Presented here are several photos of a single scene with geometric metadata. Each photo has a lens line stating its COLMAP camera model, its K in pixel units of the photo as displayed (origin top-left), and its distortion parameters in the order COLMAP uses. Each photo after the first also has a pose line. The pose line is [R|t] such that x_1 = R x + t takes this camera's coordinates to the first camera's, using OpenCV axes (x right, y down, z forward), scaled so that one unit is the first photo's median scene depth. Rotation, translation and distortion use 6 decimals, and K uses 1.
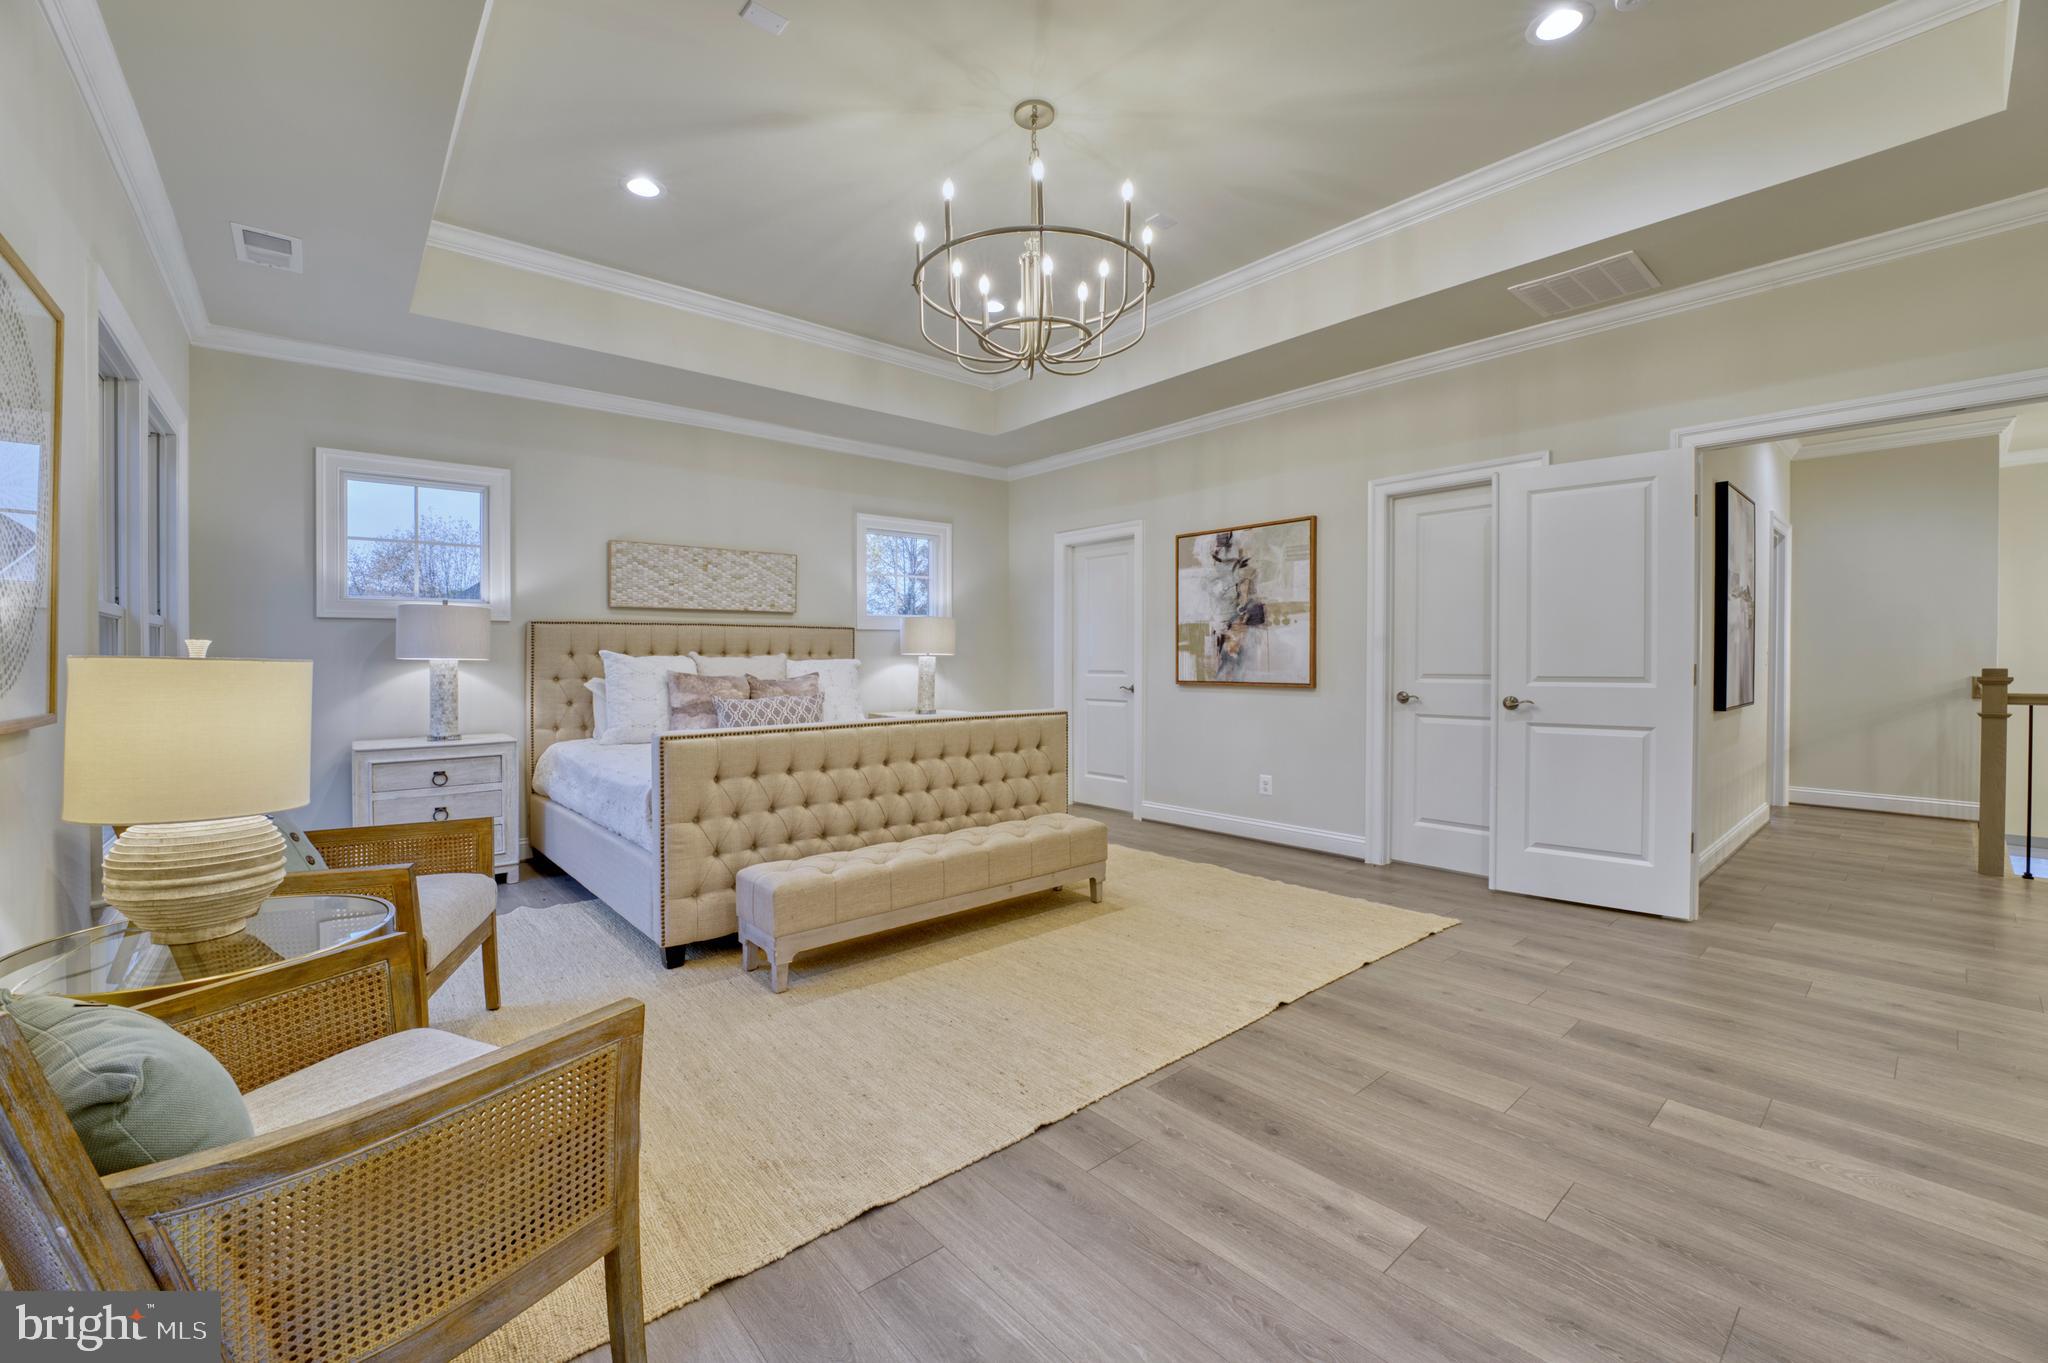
lens RADIAL K [[823.4, 0, 1017.4], [0, 823.4, 670.4], [0, 0, 1]] dist [-0.018865, 0.000092]
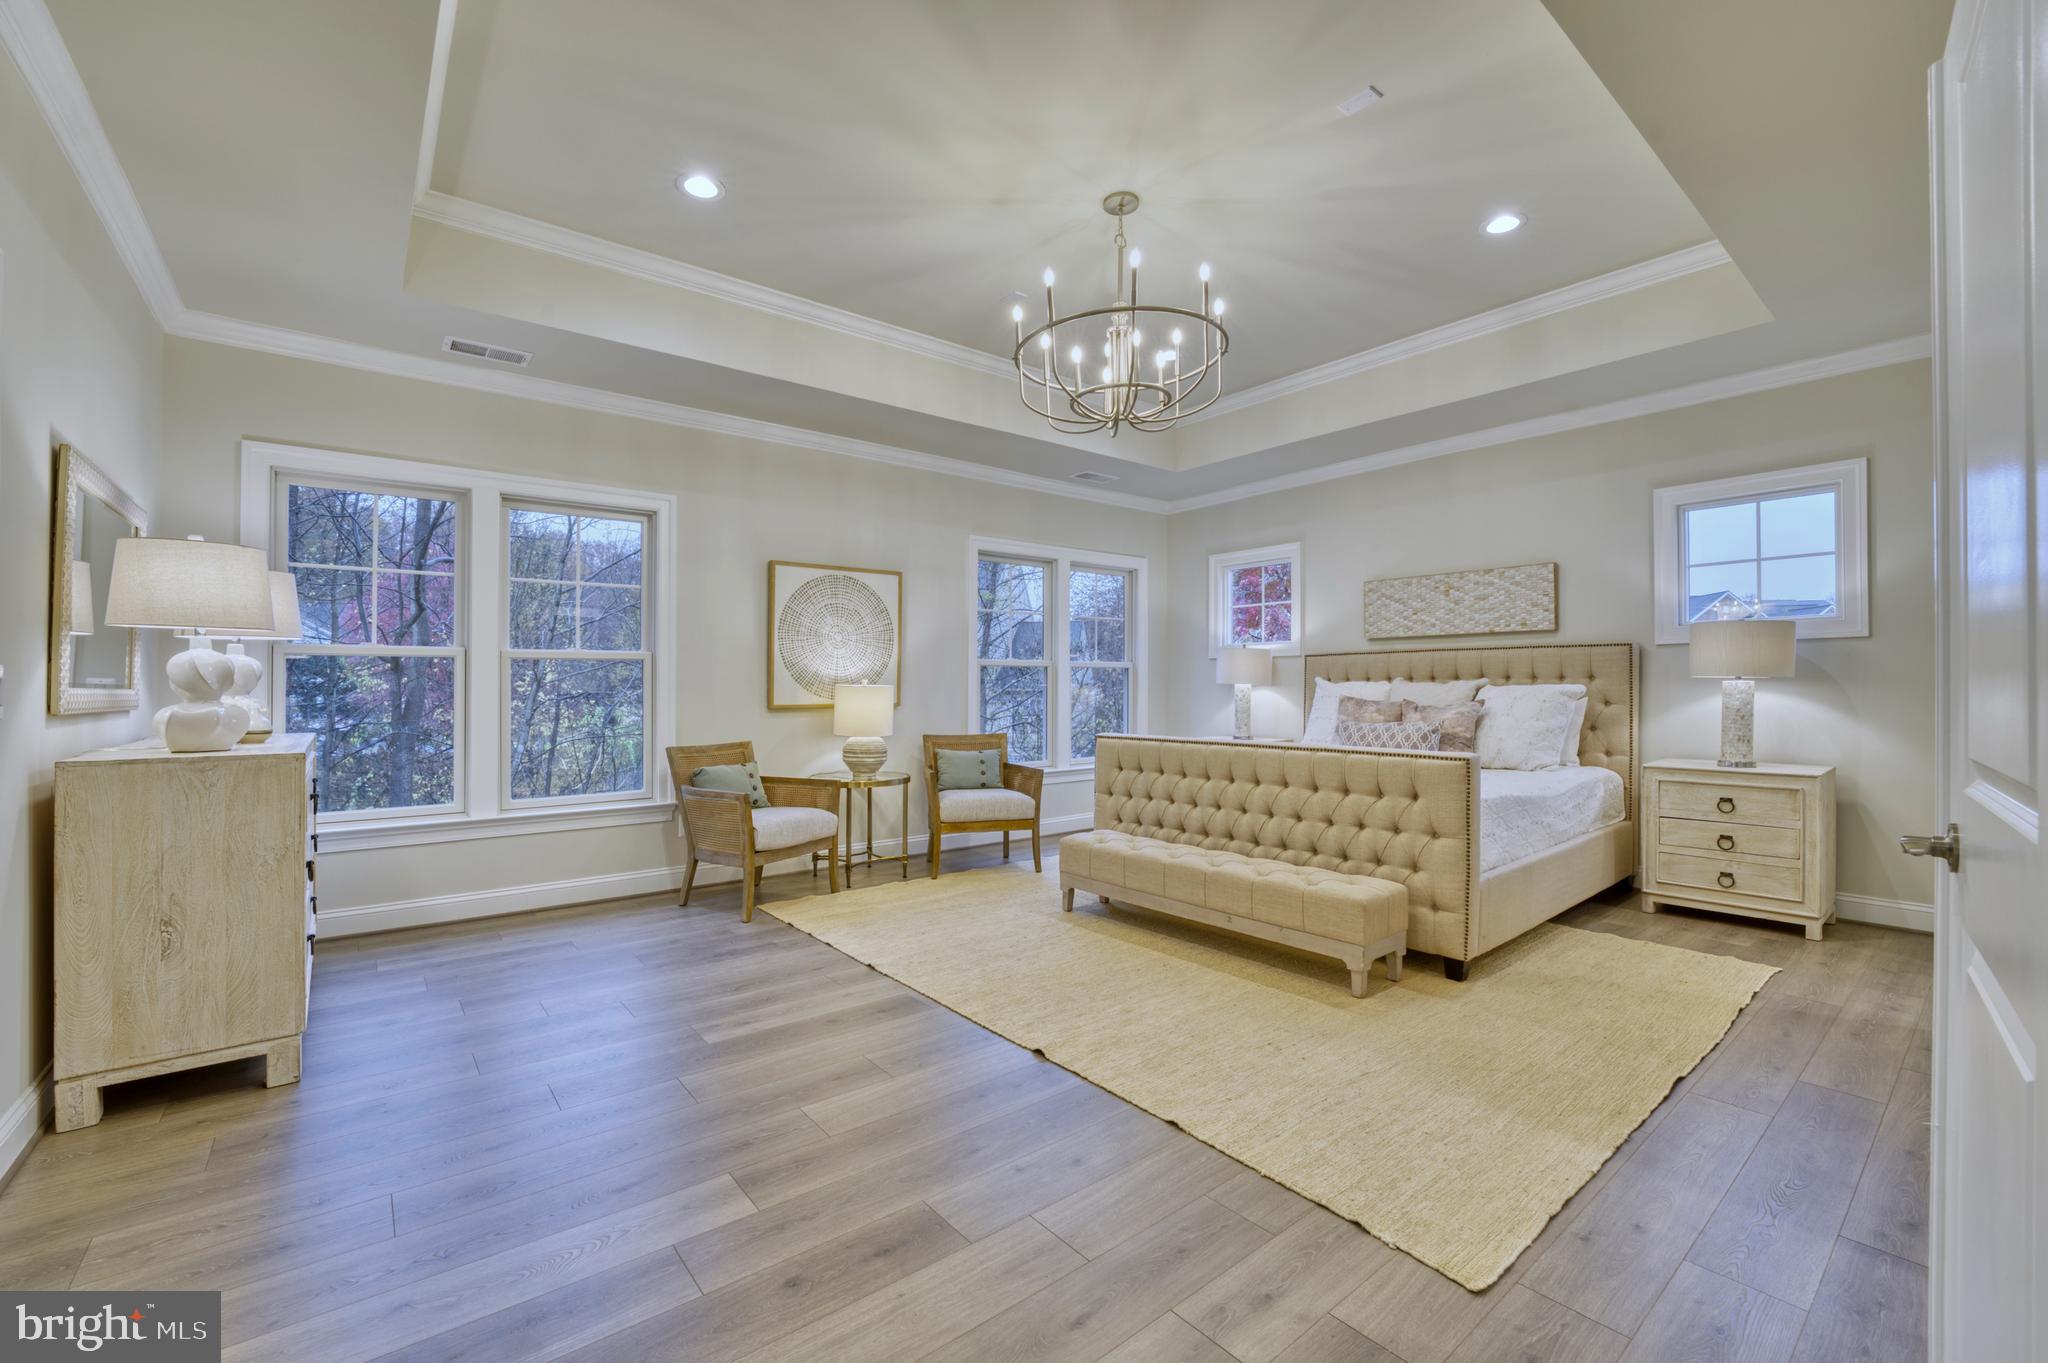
lens RADIAL K [[823.4, 0, 1018.3], [0, 823.4, 677.8], [0, 0, 1]] dist [-0.018865, 0.000092]
pose [[-0.018284, -0.005302, -0.999819, 1.099476], [-0.007976, 0.999955, -0.005157, -0.020433], [0.999801, 0.007880, -0.018325, 0.849167]]
